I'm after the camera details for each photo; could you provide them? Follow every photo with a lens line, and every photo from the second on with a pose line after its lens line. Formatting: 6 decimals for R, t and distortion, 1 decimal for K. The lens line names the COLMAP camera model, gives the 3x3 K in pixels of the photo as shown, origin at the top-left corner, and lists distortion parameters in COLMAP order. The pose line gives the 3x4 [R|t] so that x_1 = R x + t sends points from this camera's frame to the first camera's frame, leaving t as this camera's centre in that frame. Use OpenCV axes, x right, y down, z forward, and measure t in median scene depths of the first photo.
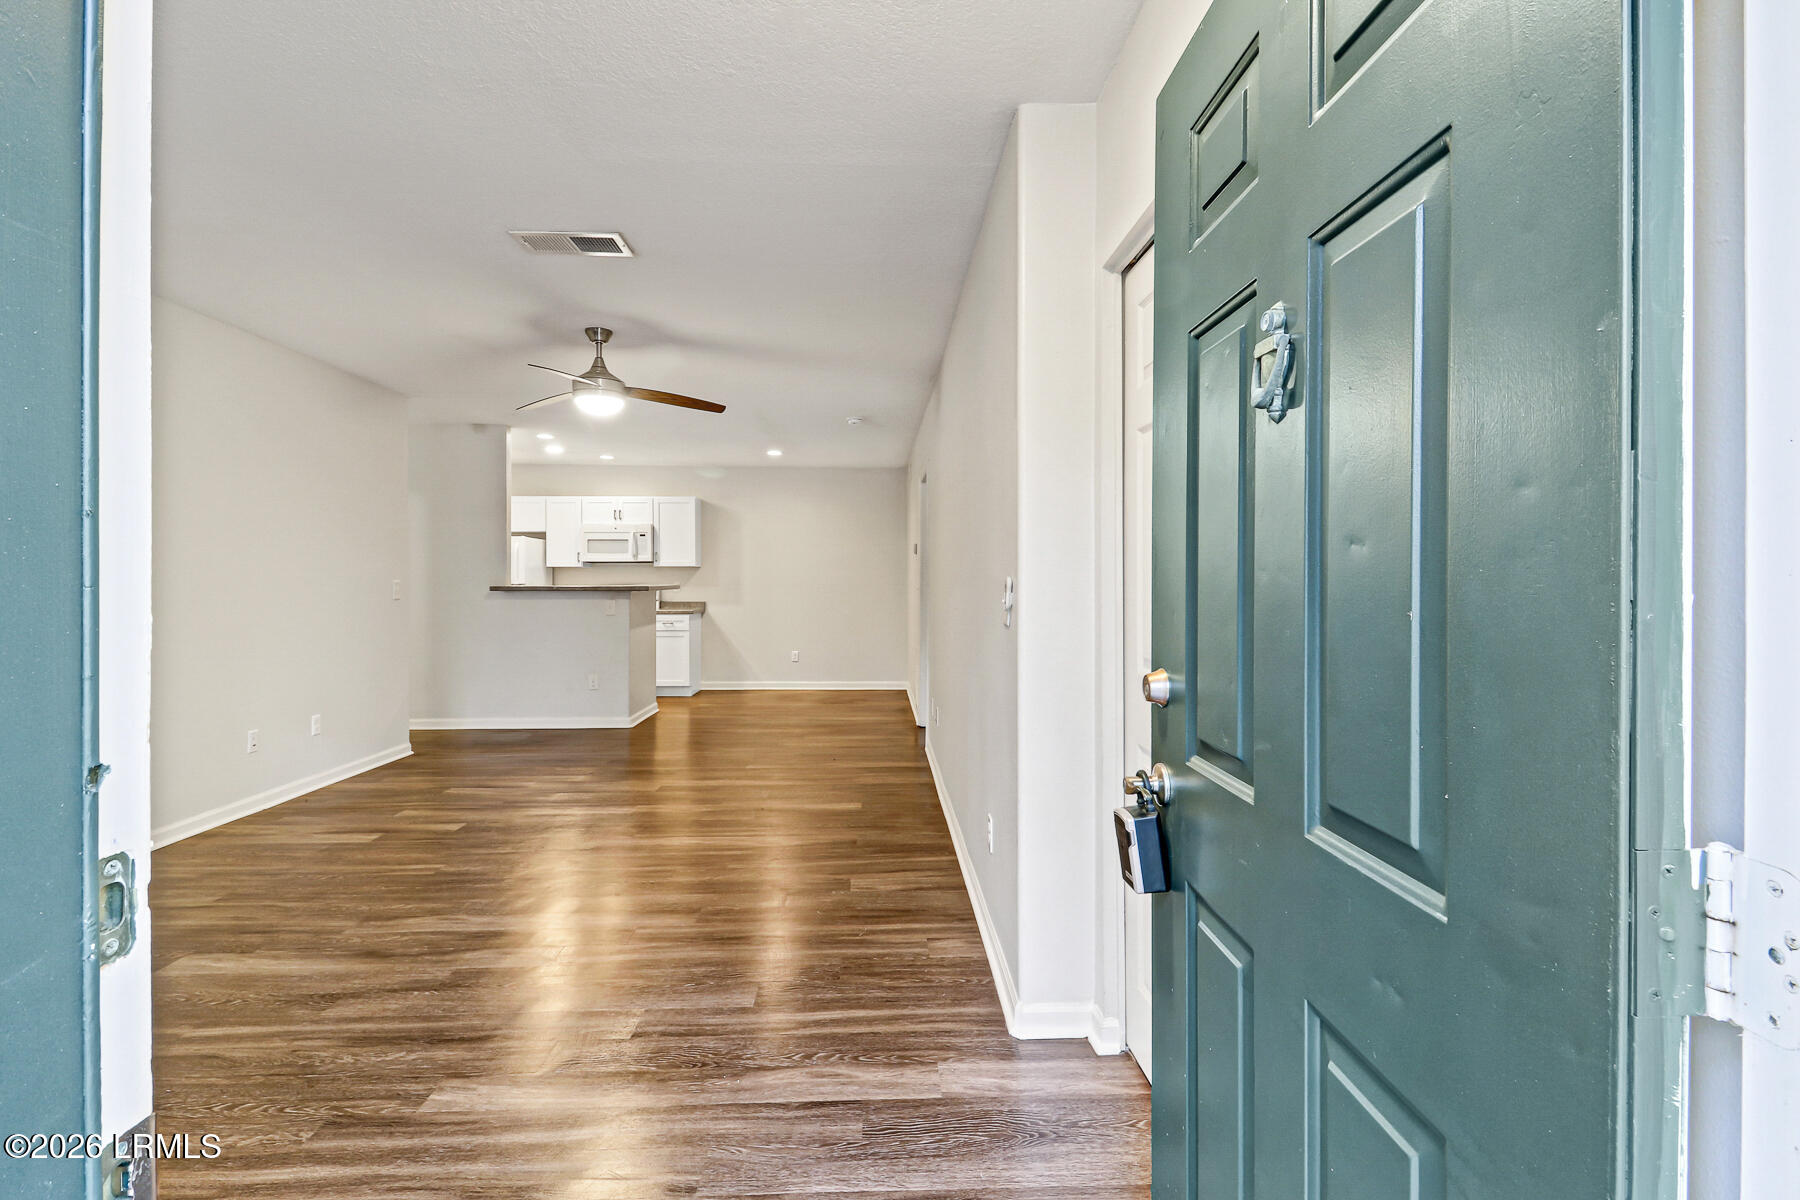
lens RADIAL K [[851.3, 0, 916.2], [0, 851.3, 586.9], [0, 0, 1]] dist [0.018210, -0.013997]
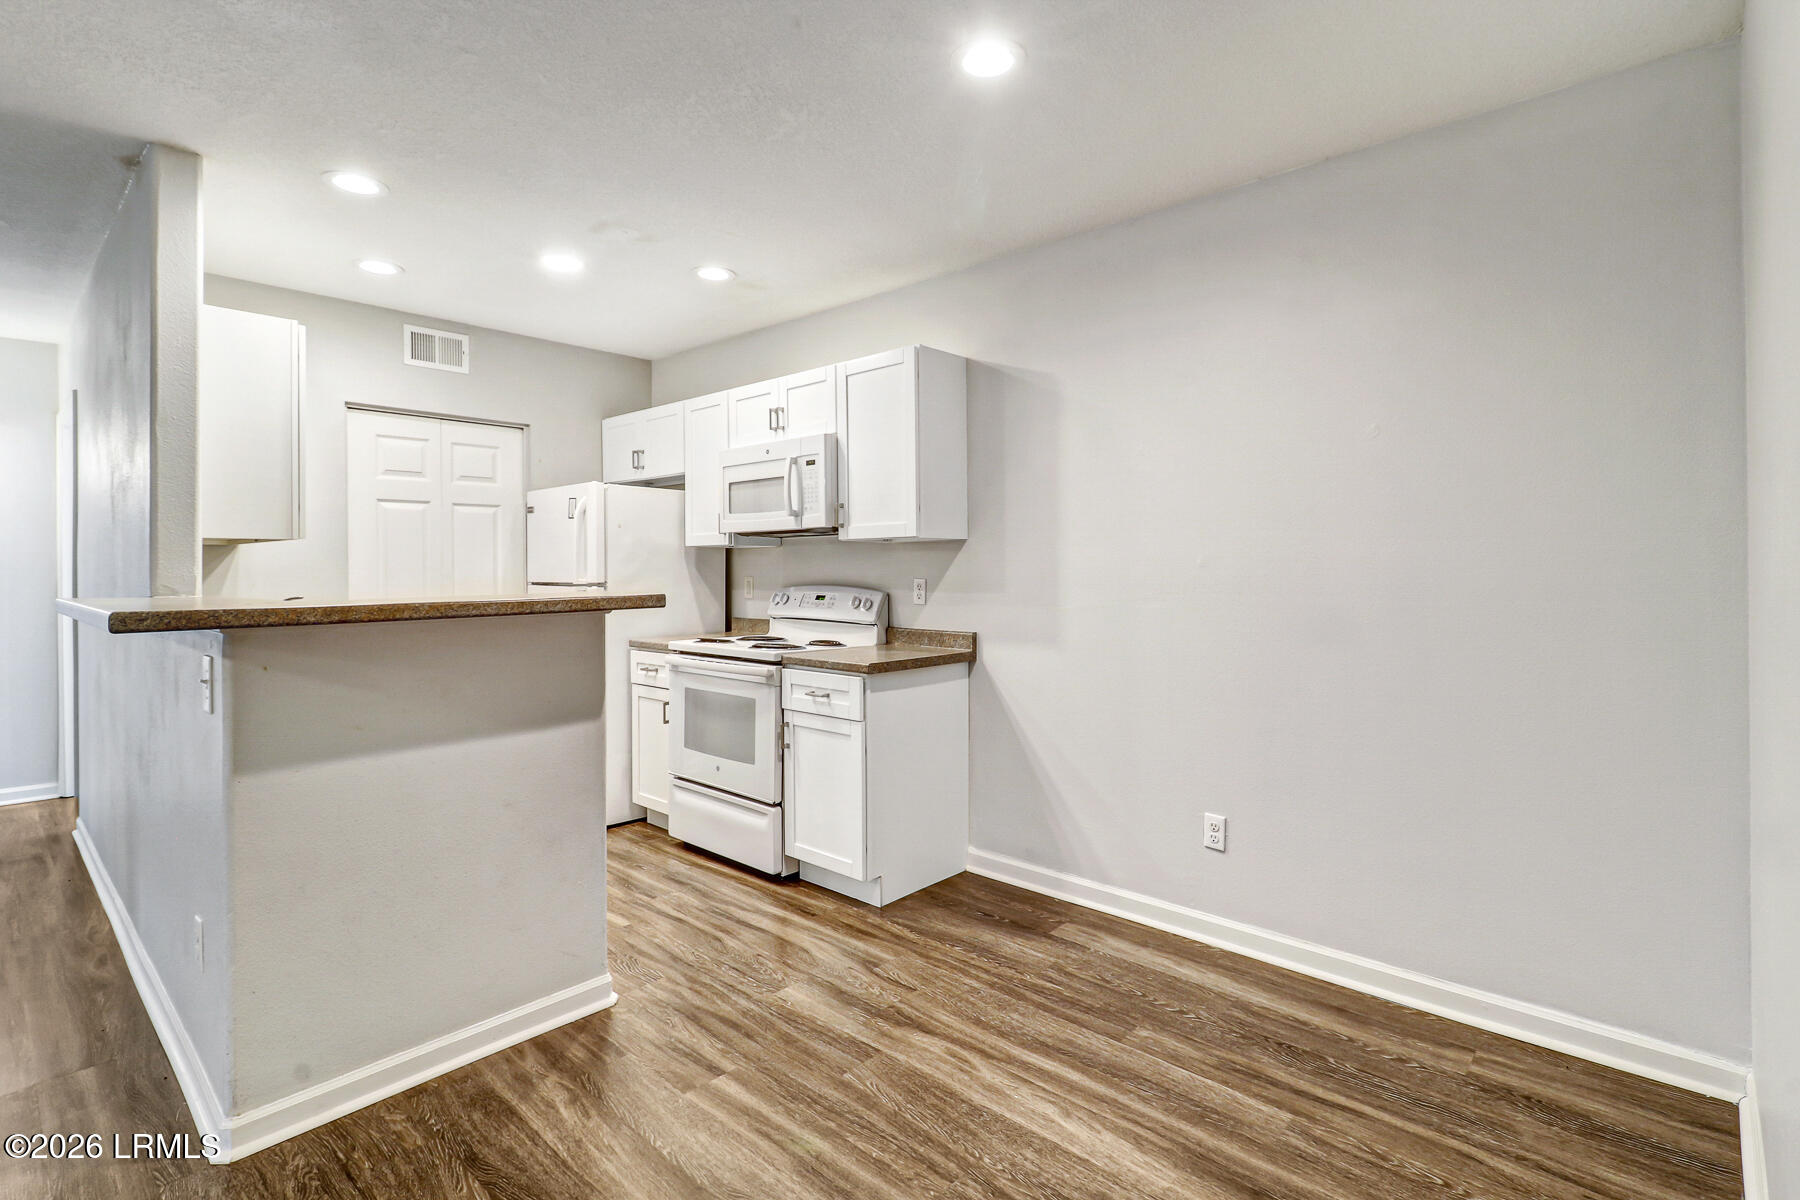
lens RADIAL K [[851.3, 0, 917.1], [0, 851.3, 566.4], [0, 0, 1]] dist [0.018210, -0.013997]
pose [[0.699993, -0.008430, -0.714100, -0.006009], [-0.000276, 0.999927, -0.012074, -0.015774], [0.714150, 0.008649, 0.699940, 1.633729]]
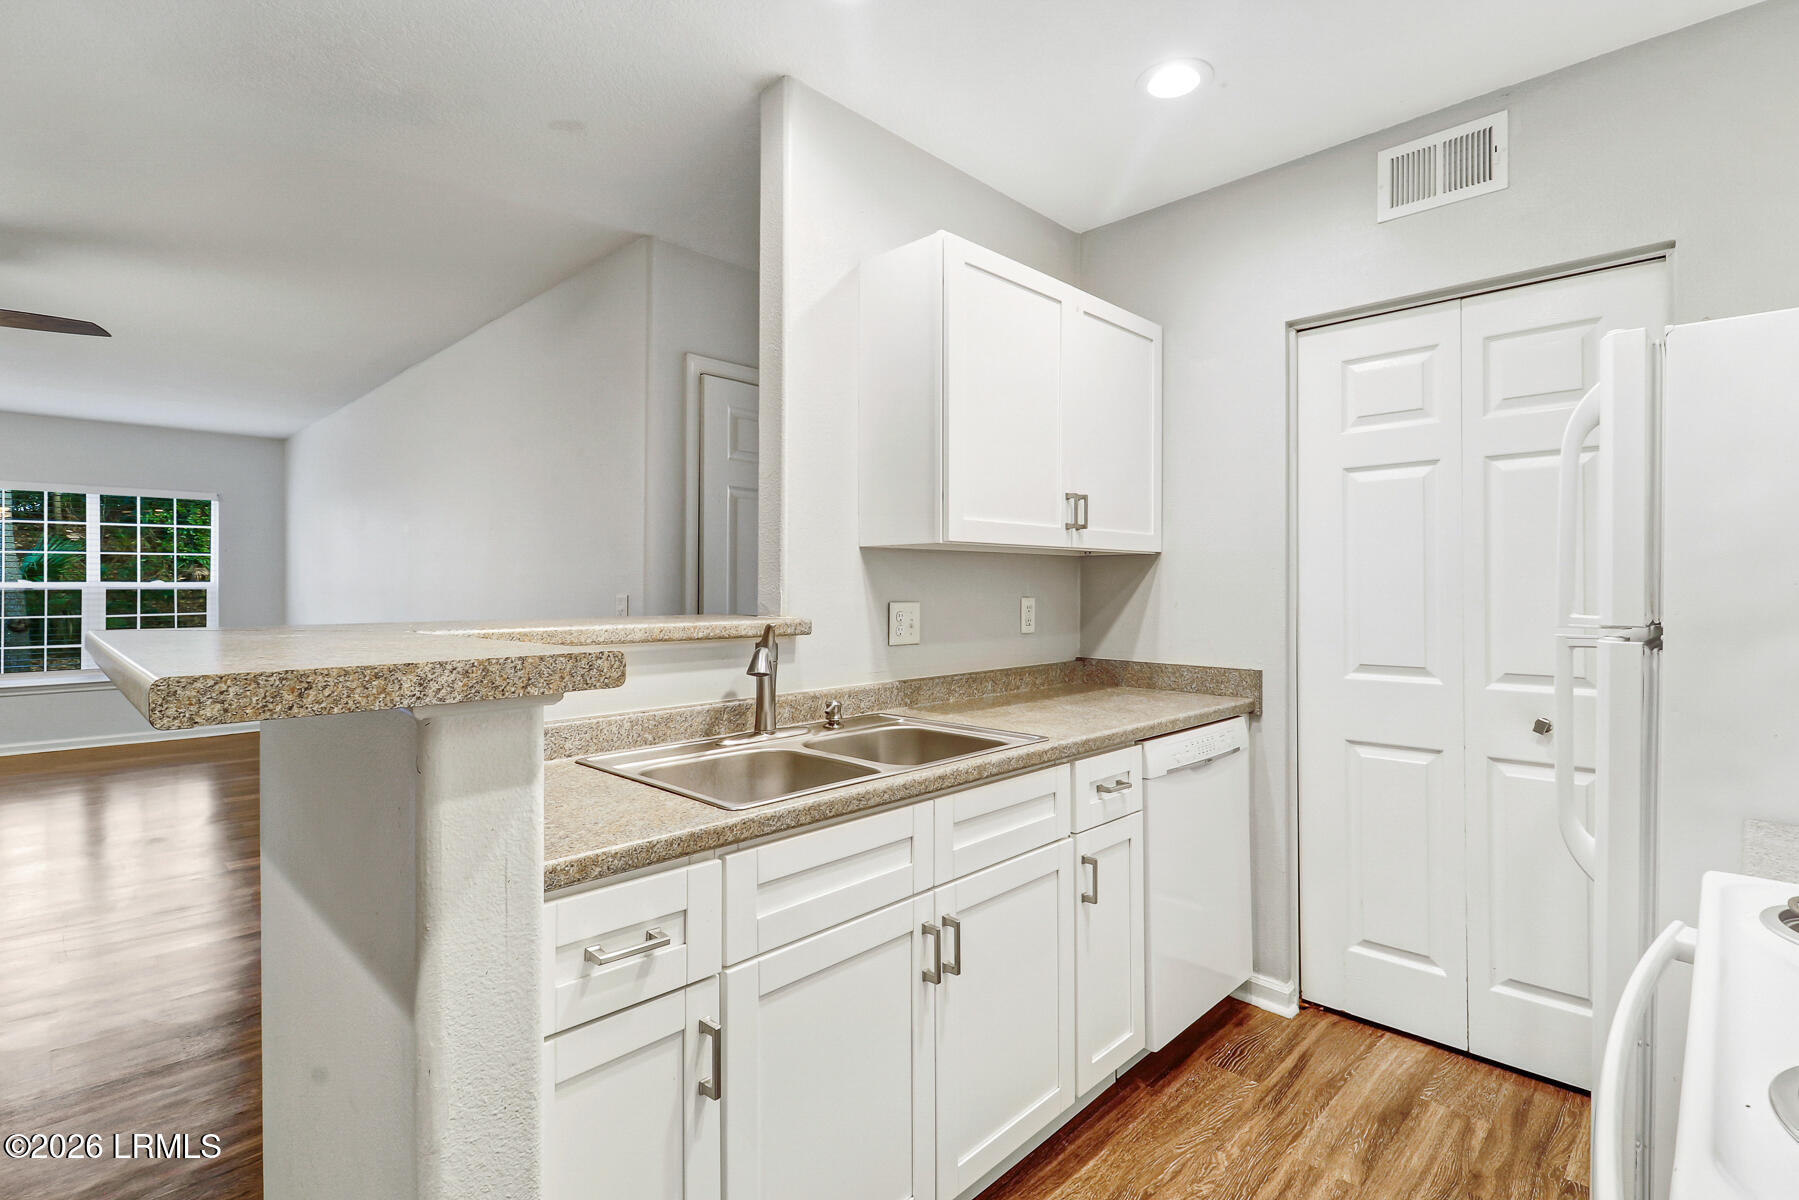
lens RADIAL K [[850.8, 0, 914.8], [0, 850.8, 582.7], [0, 0, 1]] dist [0.018210, -0.013997]
pose [[-0.748779, -0.005652, -0.662796, -0.525686], [-0.008656, 0.999962, 0.001252, -0.024385], [0.662763, 0.006675, -0.748799, 2.117500]]
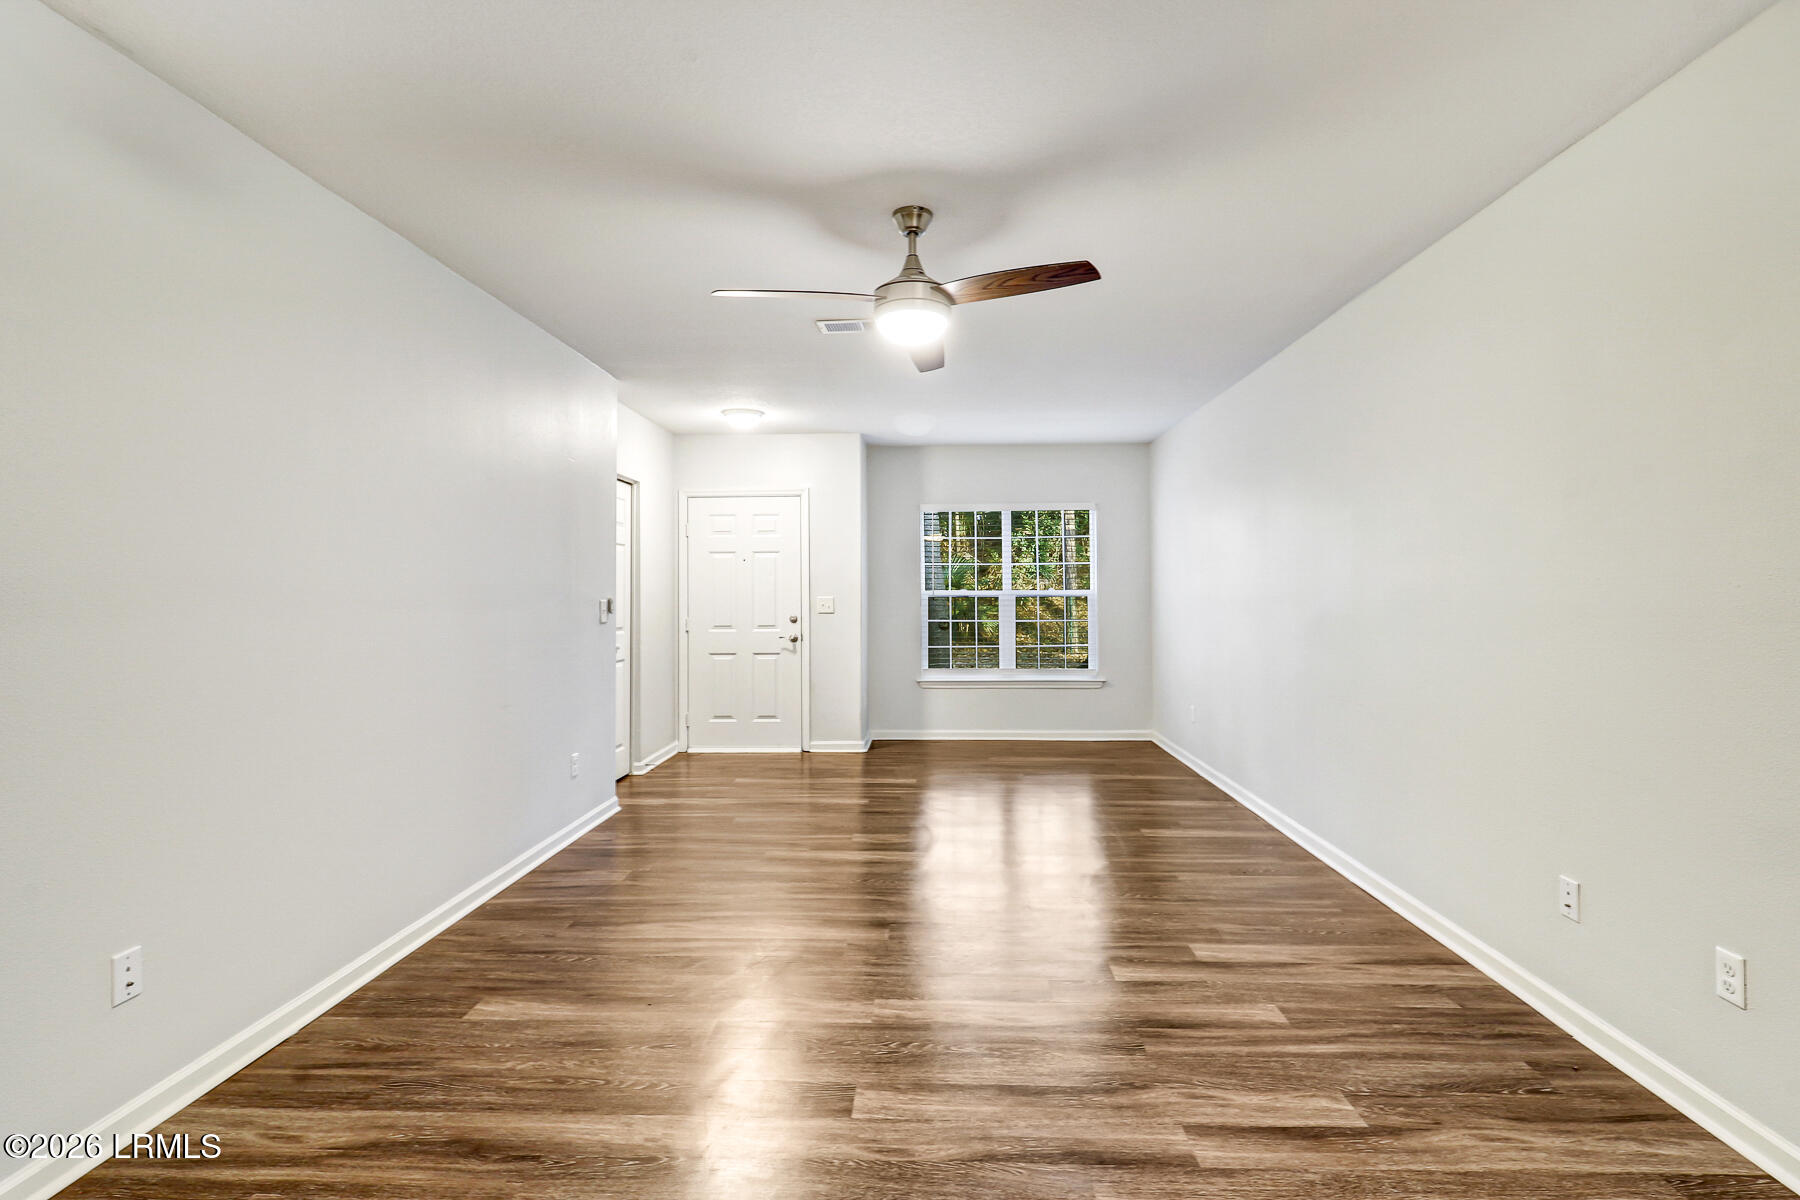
lens RADIAL K [[851.3, 0, 909.2], [0, 851.3, 595.5], [0, 0, 1]] dist [0.018210, -0.013997]
pose [[-0.996246, -0.001555, 0.086554, -0.436560], [-0.000530, 0.999930, 0.011859, -0.019506], [-0.086566, 0.011768, -0.996177, 1.690846]]
